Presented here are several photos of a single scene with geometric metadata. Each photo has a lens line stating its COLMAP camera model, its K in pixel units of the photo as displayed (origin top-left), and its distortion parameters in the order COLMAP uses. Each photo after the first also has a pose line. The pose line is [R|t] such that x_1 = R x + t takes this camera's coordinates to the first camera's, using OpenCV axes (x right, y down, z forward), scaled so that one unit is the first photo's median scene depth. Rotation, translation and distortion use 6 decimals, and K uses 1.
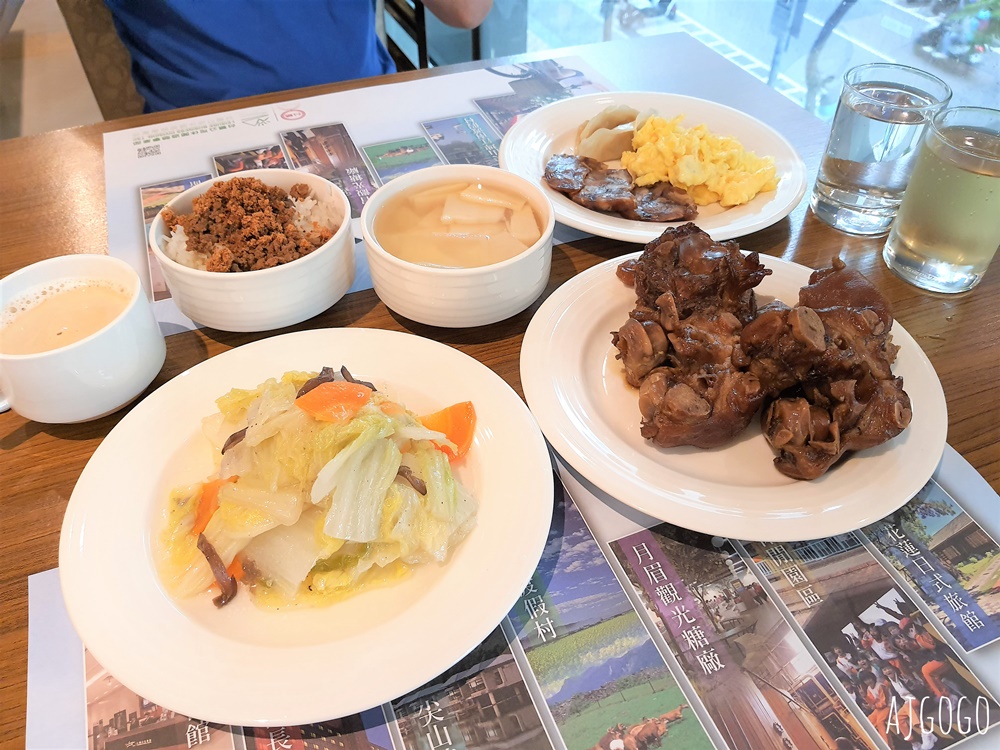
lens RADIAL K [[789.9, 0, 498.6], [0, 789.9, 367.3], [0, 0, 1]] dist [0.068382, -0.121039]
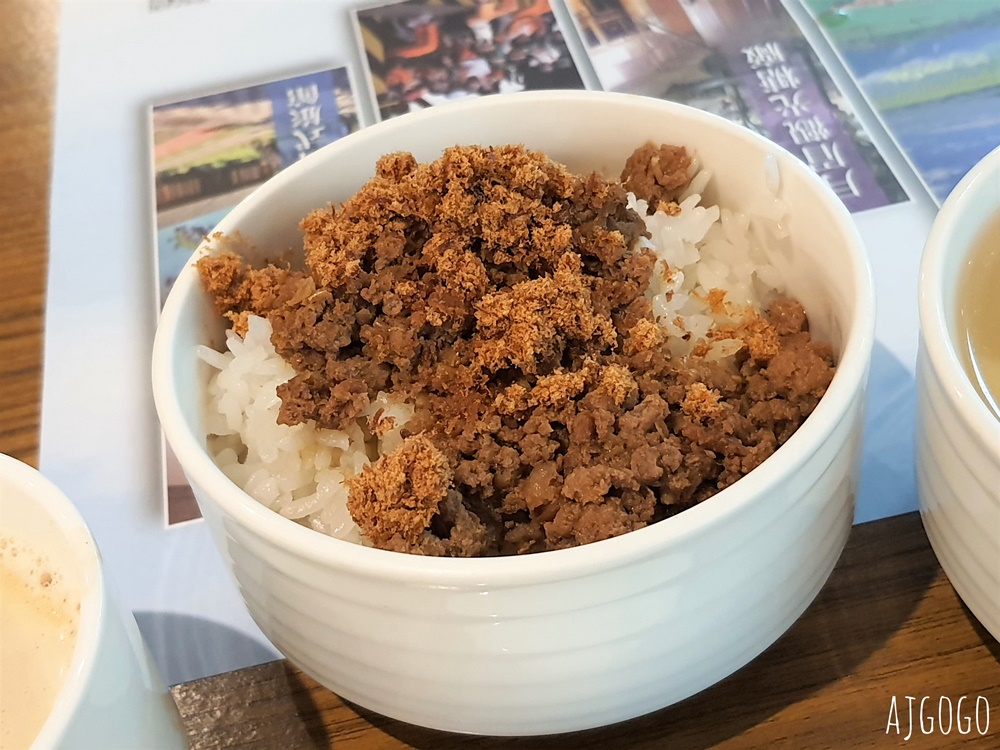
lens RADIAL K [[1467.7, 0, 524.6], [0, 1467.7, 373.5], [0, 0, 1]] dist [0.237605, -0.762369]
pose [[0.980647, 0.047135, -0.190026, -0.239374], [-0.040349, 0.998408, 0.039421, -0.208206], [0.191582, -0.030991, 0.980987, 0.582347]]
